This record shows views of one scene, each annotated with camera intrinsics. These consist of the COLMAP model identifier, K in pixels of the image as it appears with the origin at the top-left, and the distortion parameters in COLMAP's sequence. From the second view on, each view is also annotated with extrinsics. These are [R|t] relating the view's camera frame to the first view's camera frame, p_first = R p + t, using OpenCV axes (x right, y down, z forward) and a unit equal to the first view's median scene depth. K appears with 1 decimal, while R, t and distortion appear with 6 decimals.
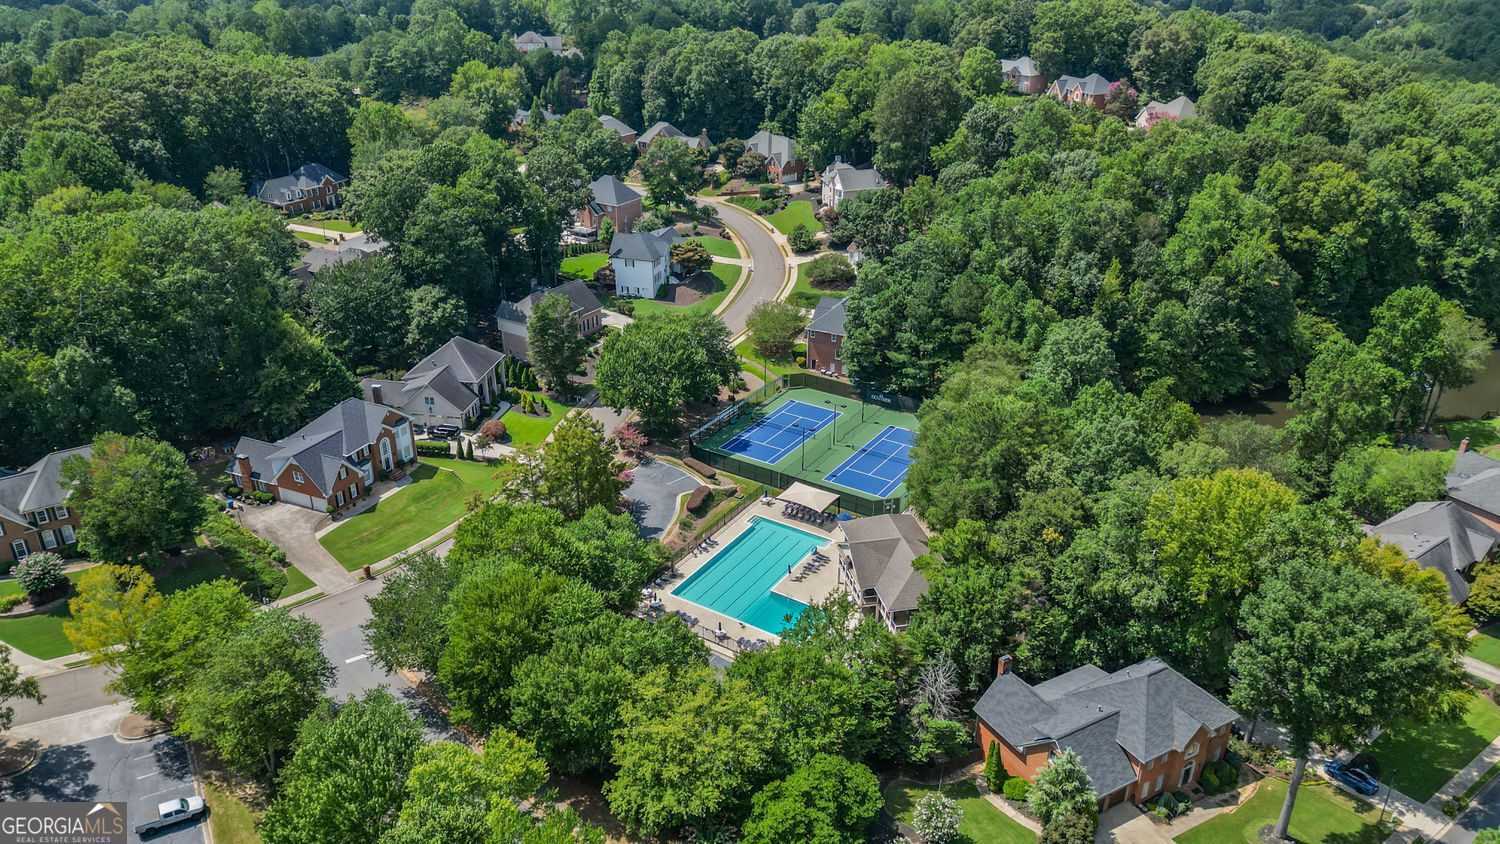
lens RADIAL K [[1045.6, 0, 750.0], [0, 1045.6, 422.0], [0, 0, 1]] dist [0.076815, -0.092546]
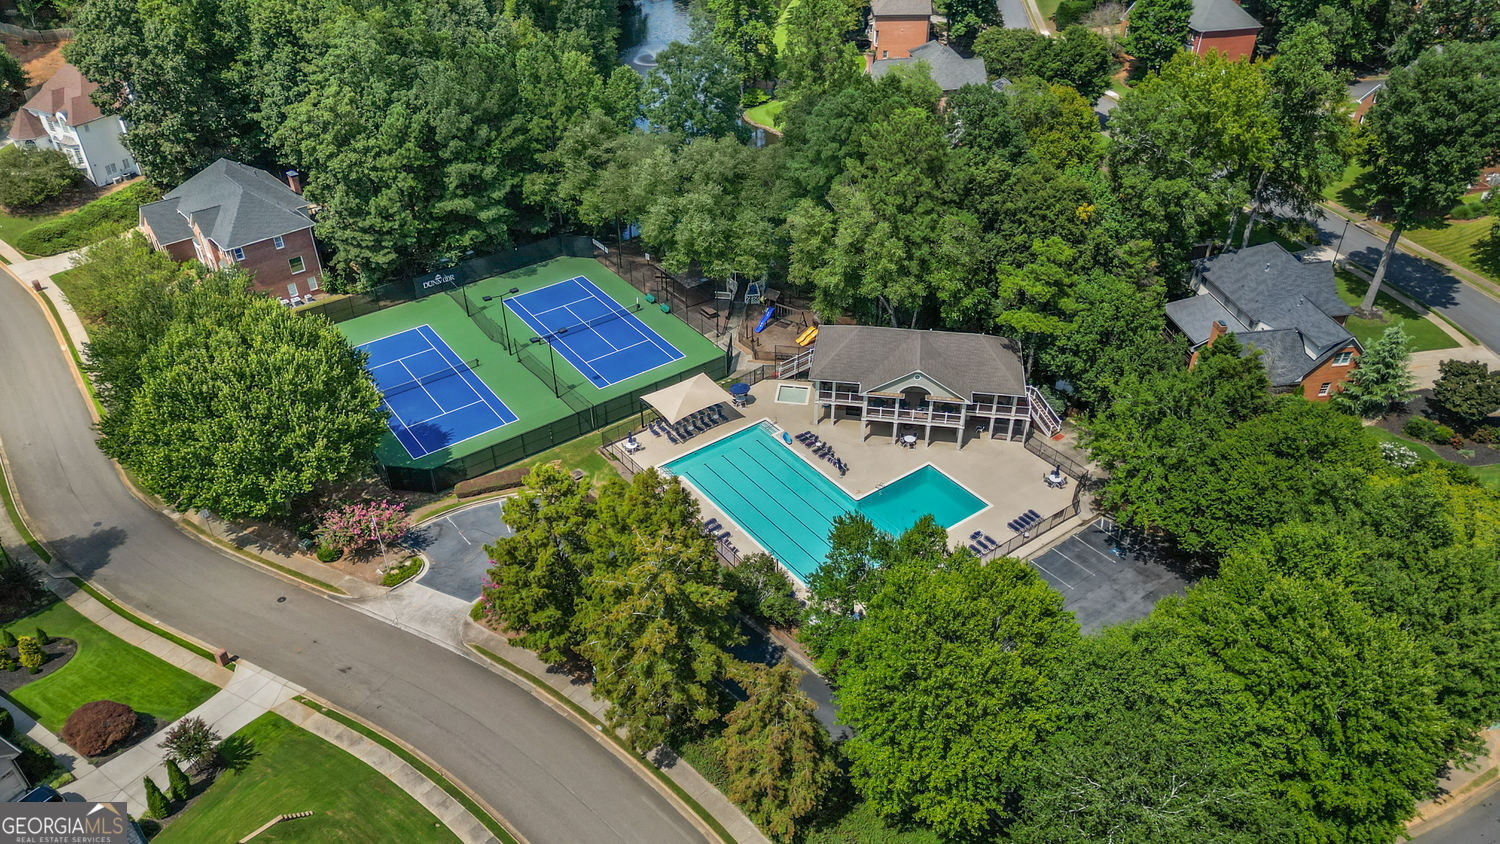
lens RADIAL K [[1045.6, 0, 750.0], [0, 1045.6, 422.0], [0, 0, 1]] dist [0.076815, -0.092546]
pose [[0.354165, -0.552713, 0.754371, -0.446189], [0.412046, 0.816363, 0.404685, -0.171430], [-0.839515, 0.167510, 0.516870, 0.615102]]
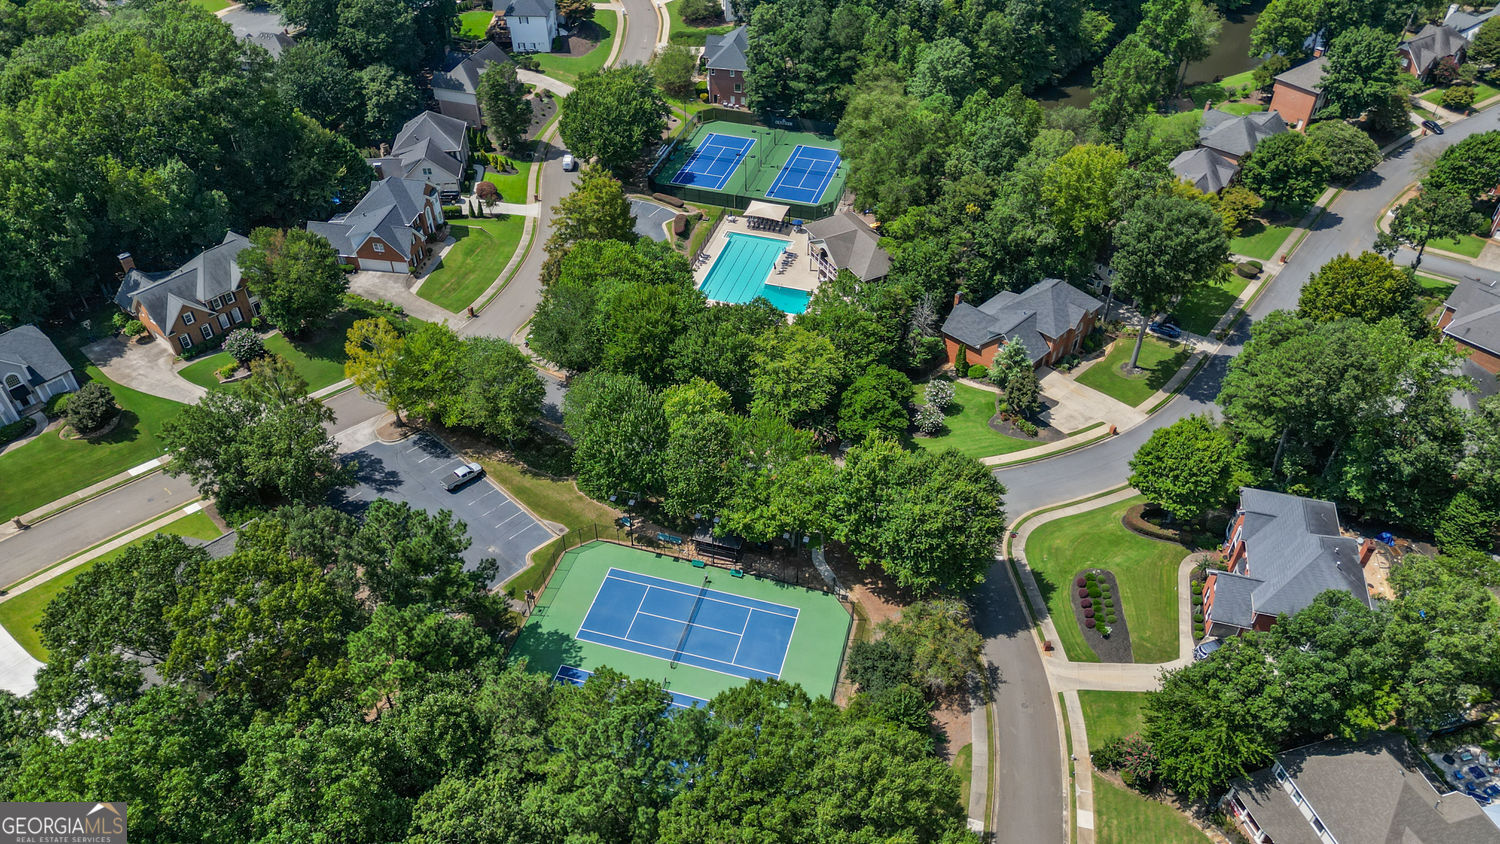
lens RADIAL K [[1045.6, 0, 750.0], [0, 1045.6, 422.0], [0, 0, 1]] dist [0.076815, -0.092546]
pose [[0.964291, -0.177042, 0.196974, -0.264085], [0.120603, 0.955682, 0.268564, -0.028551], [-0.235791, -0.235218, 0.942908, -0.276718]]
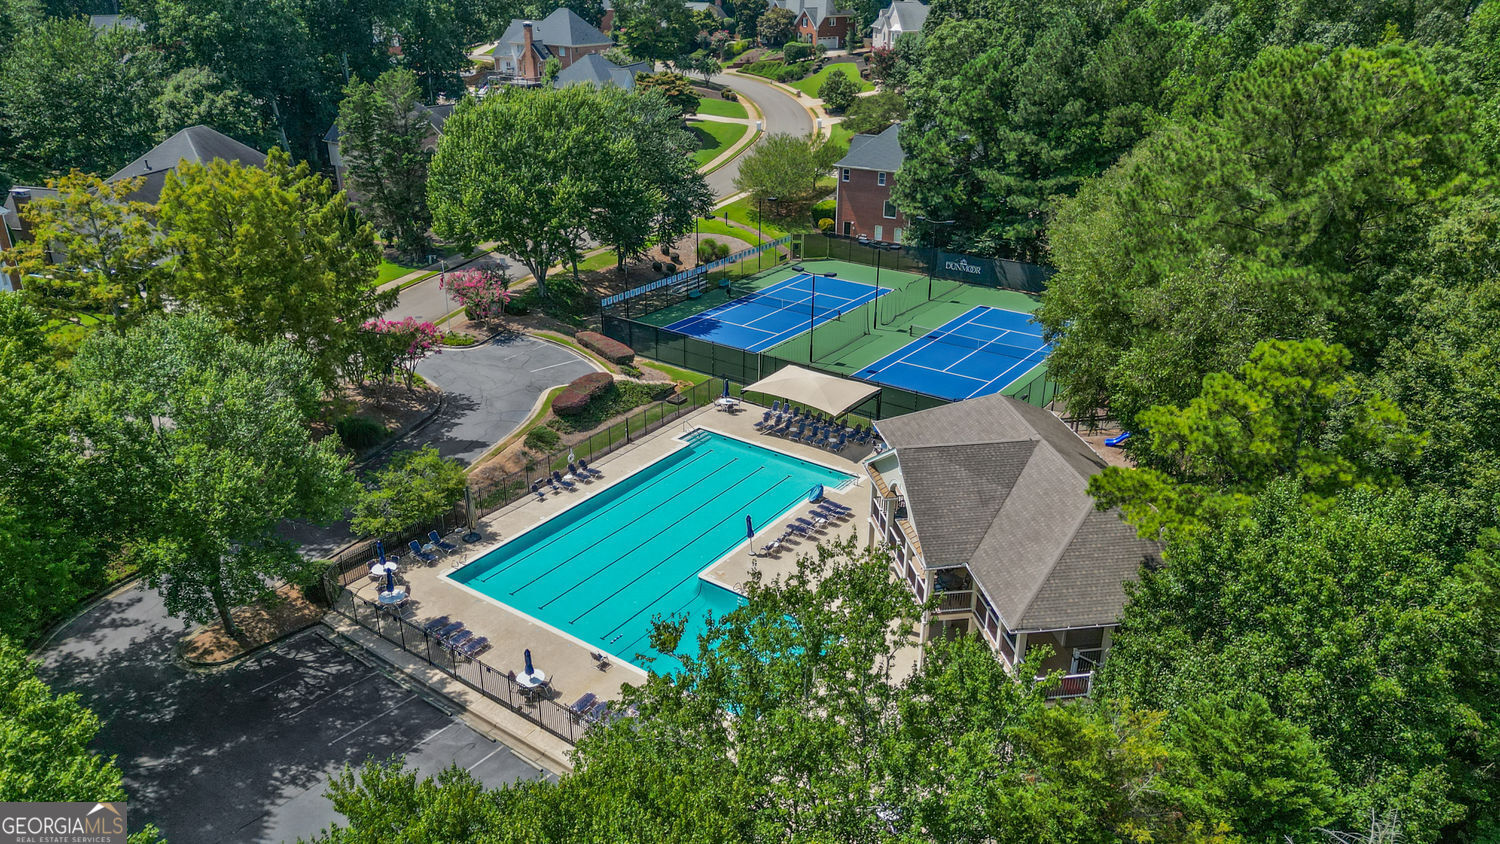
lens RADIAL K [[1057.6, 0, 750.0], [0, 1057.6, 422.0], [0, 0, 1]] dist [0.008084, 0.002084]
pose [[0.998390, 0.024741, -0.051034, 0.052136], [-0.026591, 0.999002, -0.035897, 0.103134], [0.050095, 0.037196, 0.998052, 0.532282]]
